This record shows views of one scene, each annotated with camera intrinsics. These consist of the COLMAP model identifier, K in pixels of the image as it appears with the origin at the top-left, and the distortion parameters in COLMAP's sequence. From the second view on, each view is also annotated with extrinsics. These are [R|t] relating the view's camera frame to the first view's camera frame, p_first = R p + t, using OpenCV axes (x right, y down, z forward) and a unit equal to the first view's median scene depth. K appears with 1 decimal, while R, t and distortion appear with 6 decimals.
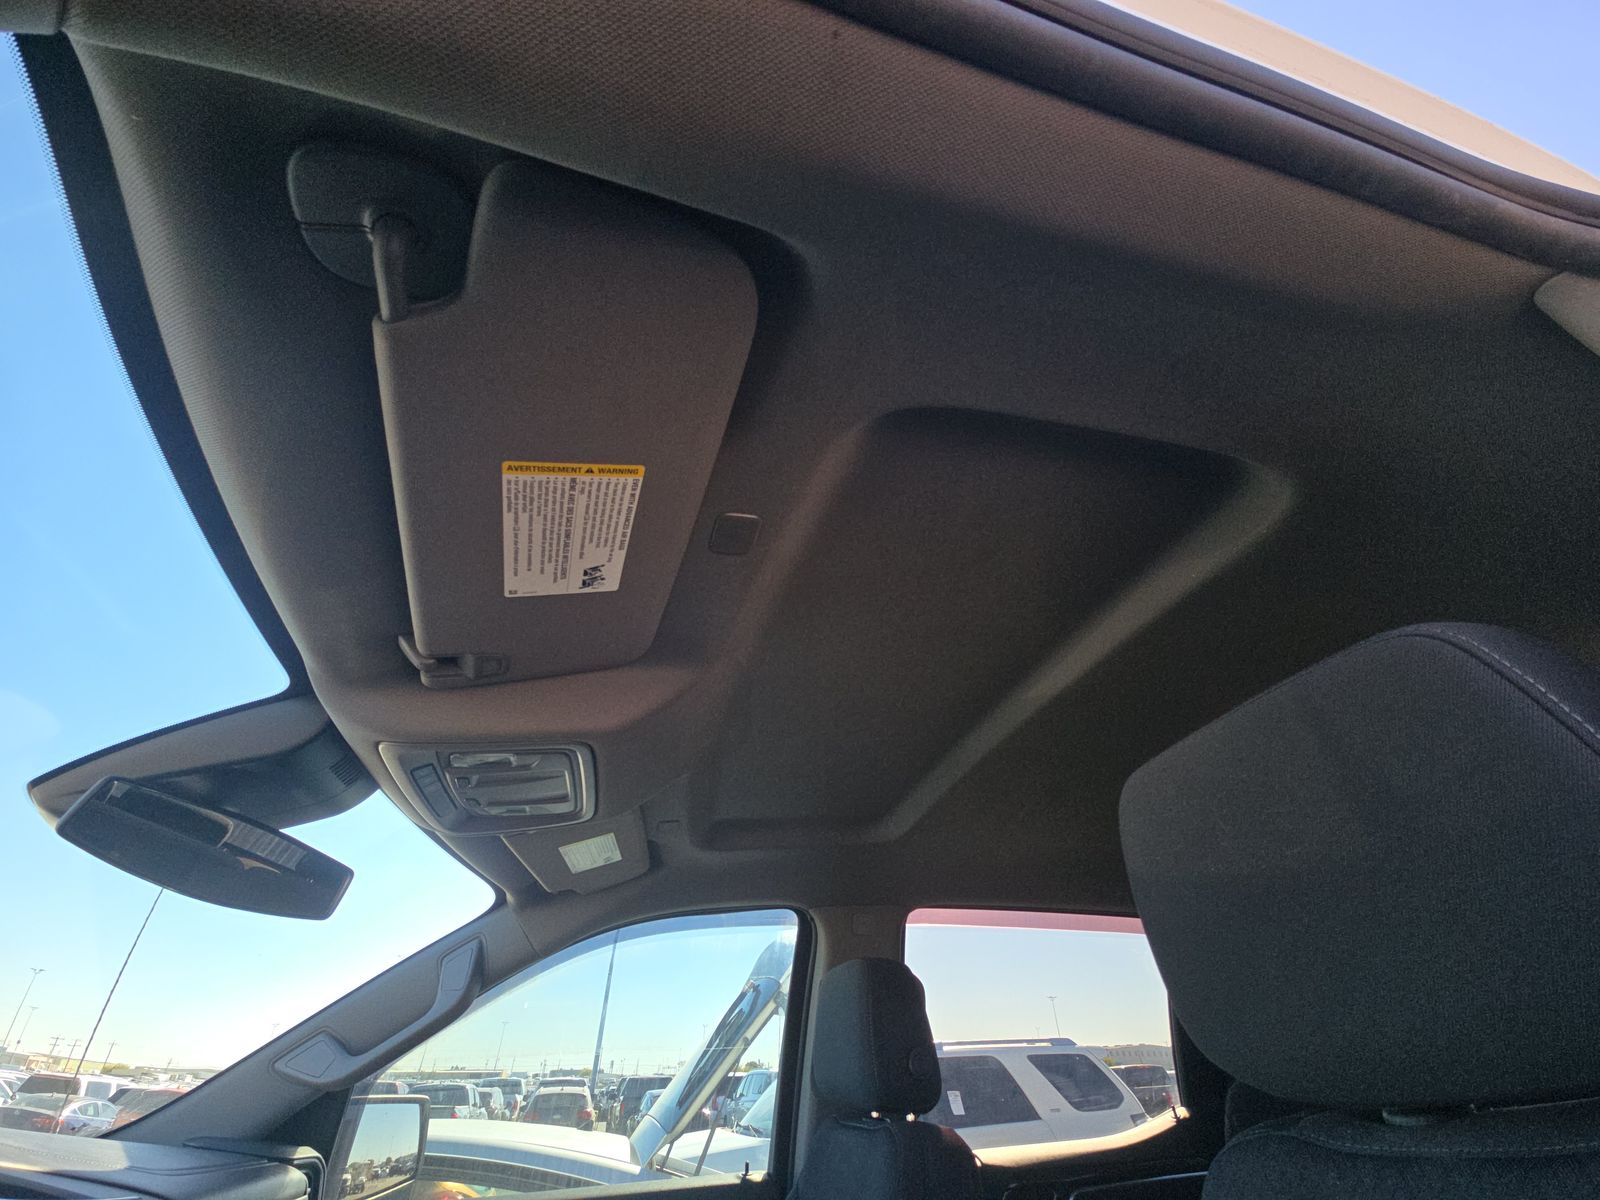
lens RADIAL K [[641.5, 0, 795.9], [0, 641.5, 616.5], [0, 0, 1]] dist [0.000823, -0.002226]
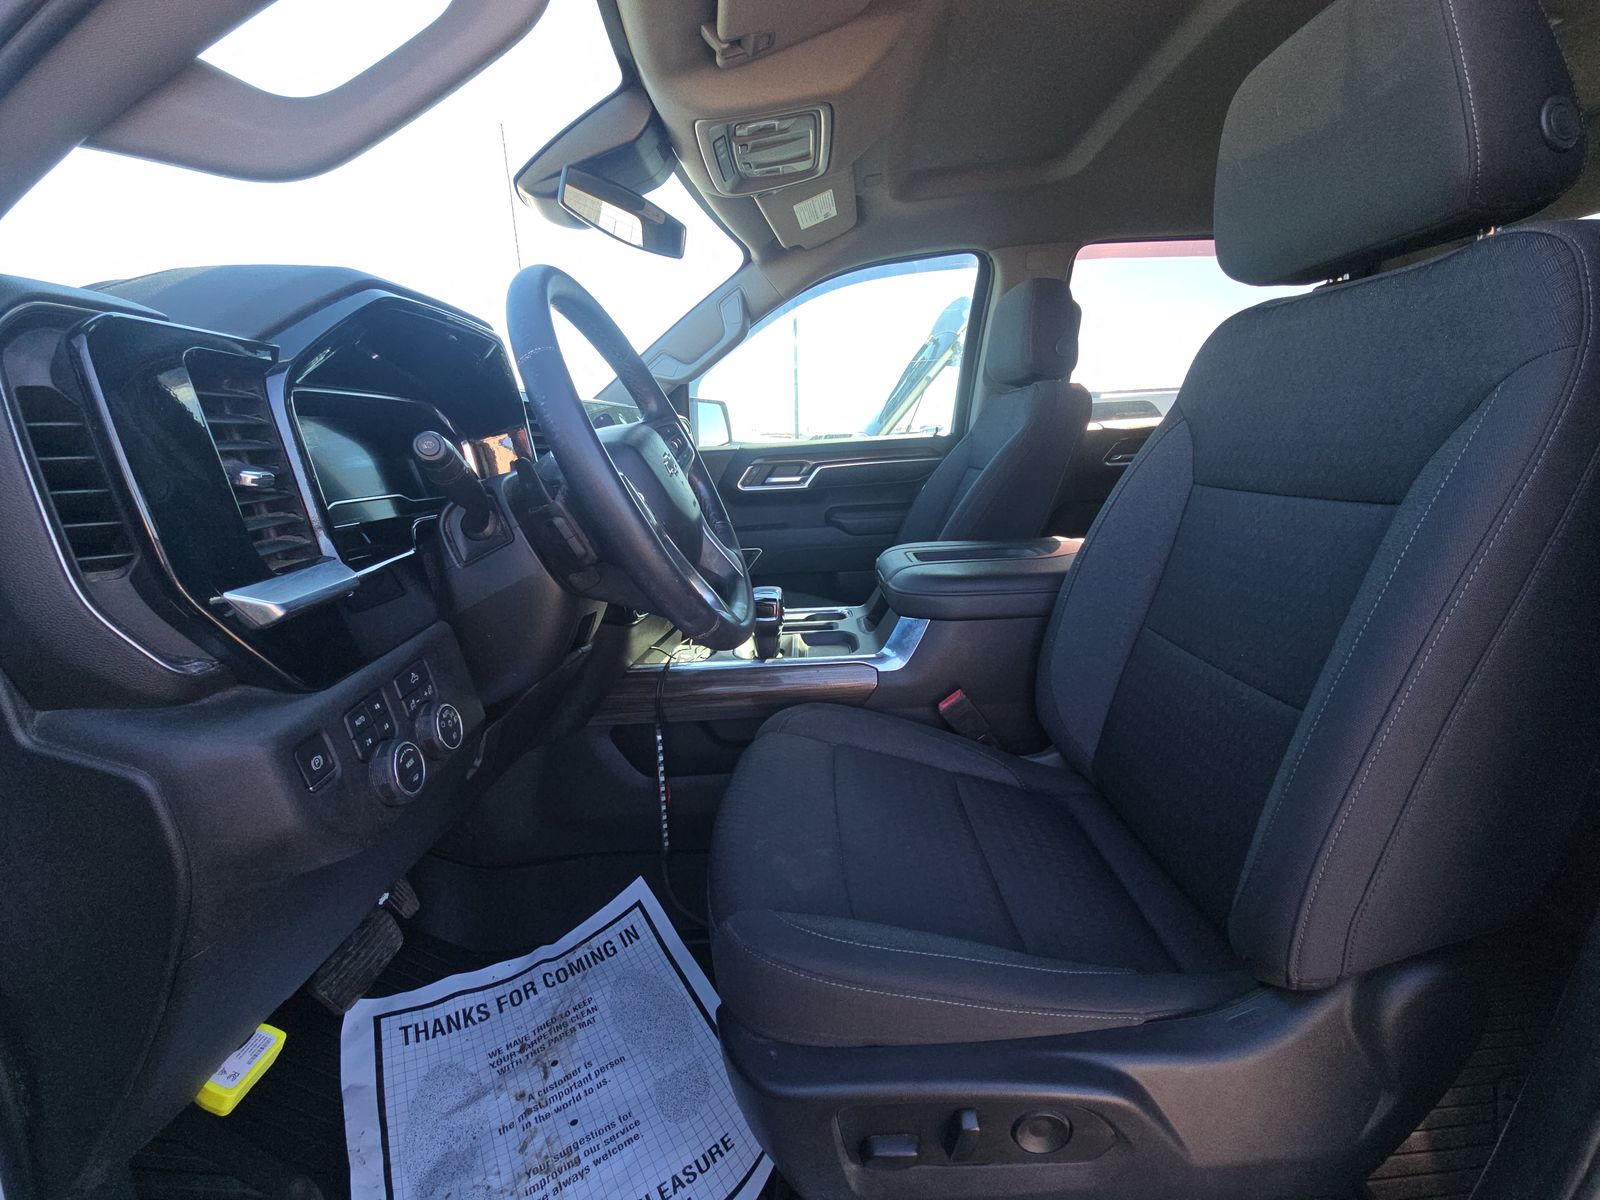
lens RADIAL K [[641.5, 0, 813.2], [0, 641.5, 615.8], [0, 0, 1]] dist [0.000823, -0.002226]
pose [[0.975387, 0.042051, -0.216454, -0.014627], [0.142380, 0.629455, 0.763881, -0.089004], [0.168369, -0.775898, 0.607975, -0.371498]]
